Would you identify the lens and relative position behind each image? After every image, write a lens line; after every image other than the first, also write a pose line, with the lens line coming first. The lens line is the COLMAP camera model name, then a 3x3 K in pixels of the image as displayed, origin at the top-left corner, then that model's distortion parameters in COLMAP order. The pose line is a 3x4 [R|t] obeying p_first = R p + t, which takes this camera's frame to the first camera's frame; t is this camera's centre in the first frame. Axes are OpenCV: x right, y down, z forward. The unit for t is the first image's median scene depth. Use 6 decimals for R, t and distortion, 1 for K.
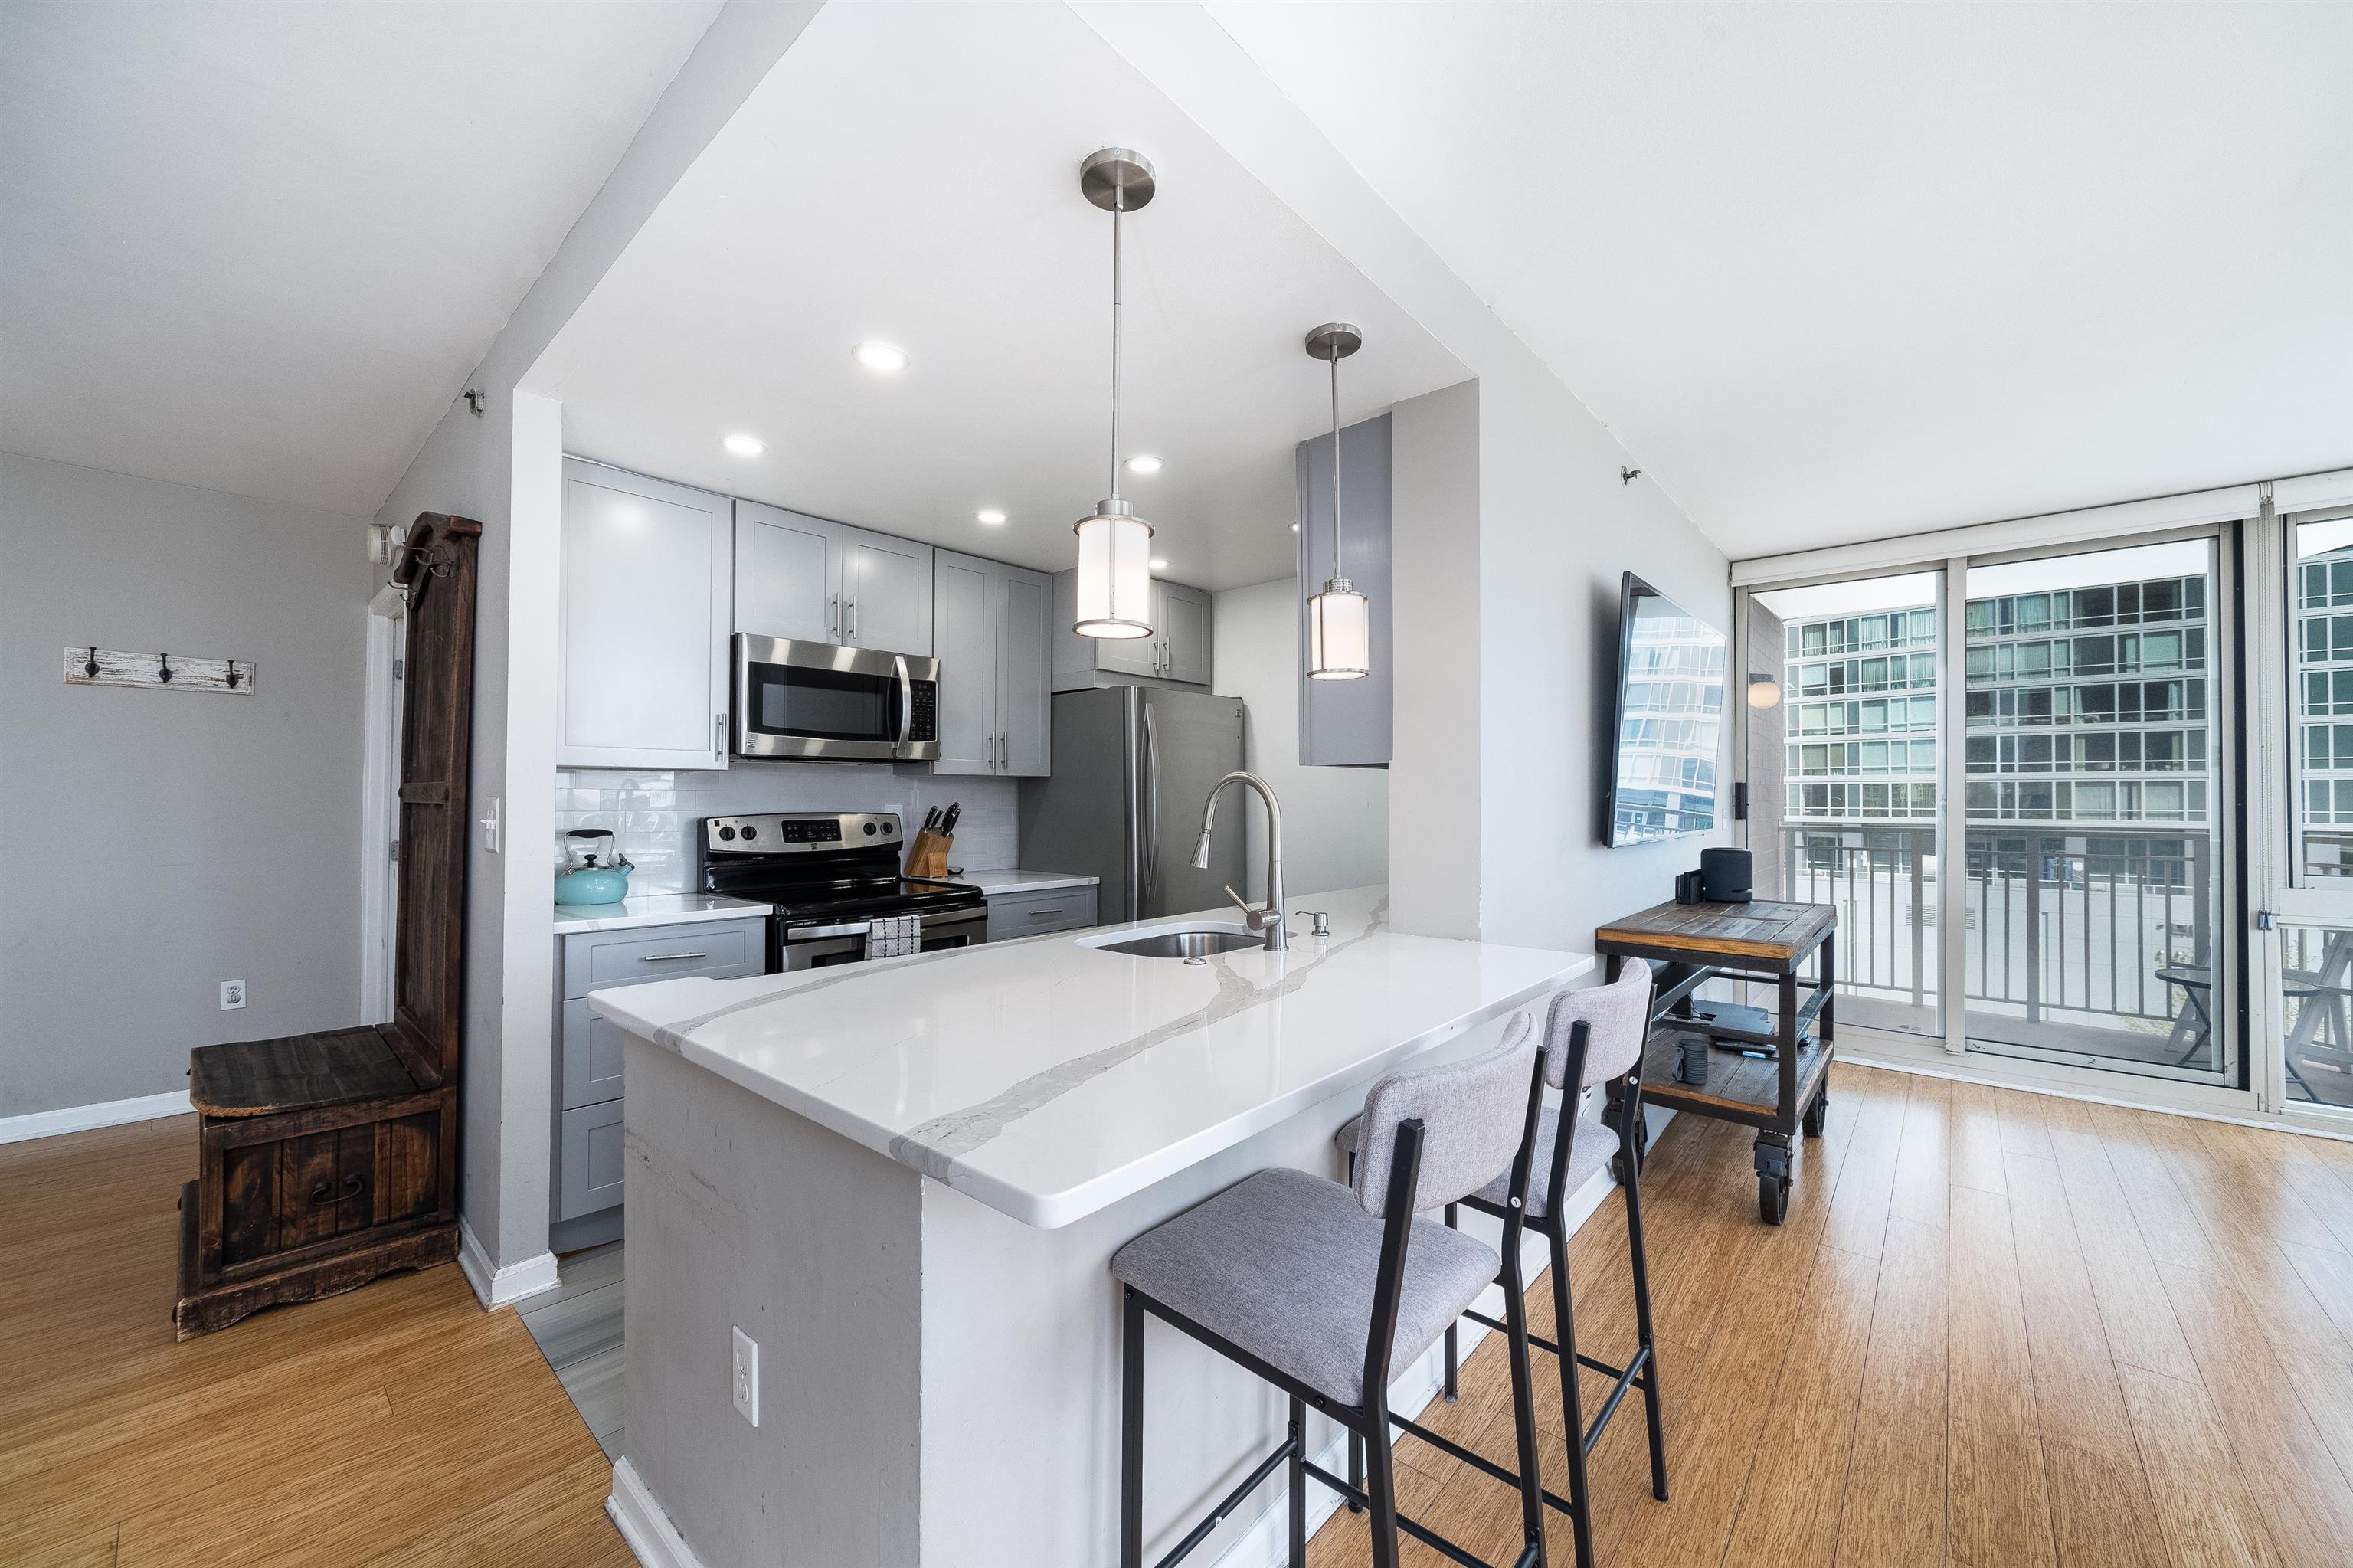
lens RADIAL K [[875.5, 0, 1189.0], [0, 875.5, 792.0], [0, 0, 1]] dist [-0.001920, -0.000220]
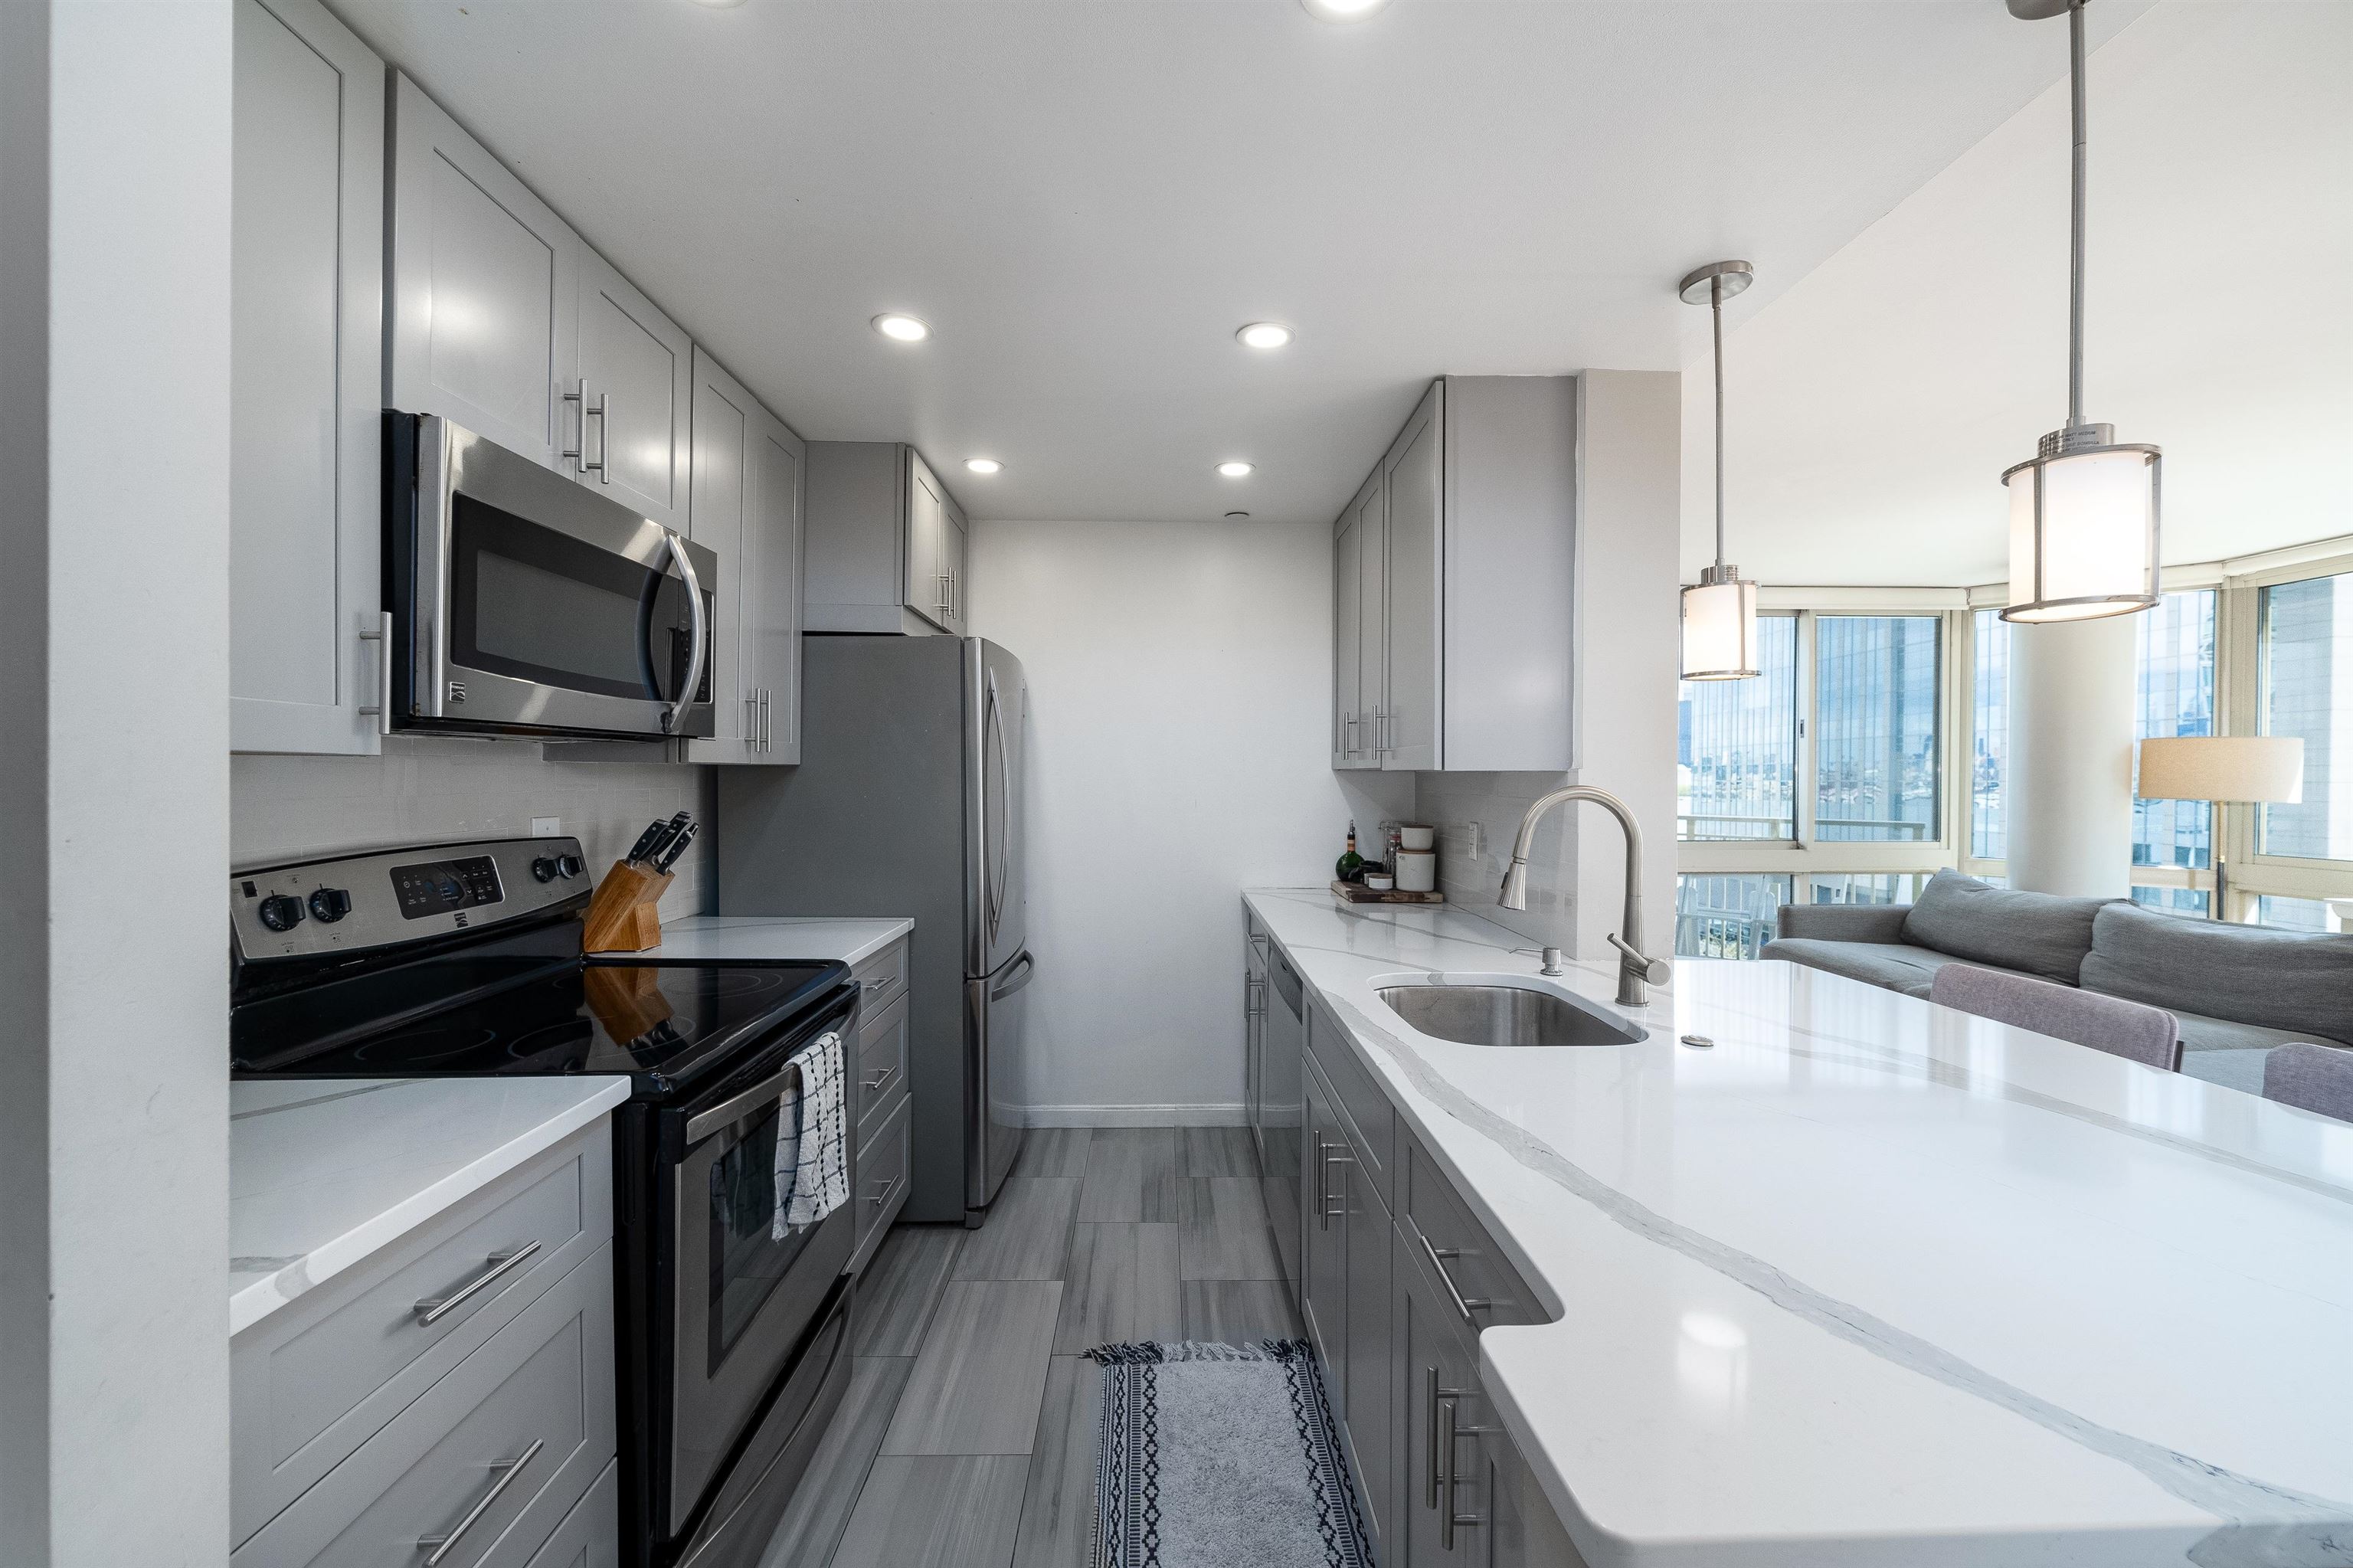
lens RADIAL K [[903.4, 0, 1179.9], [0, 903.4, 784.0], [0, 0, 1]] dist [0.001353, 0.000058]
pose [[0.735733, -0.000986, 0.677271, -0.377115], [-0.011837, 0.999827, 0.014315, -0.015613], [-0.677169, -0.018549, 0.735594, 0.319628]]
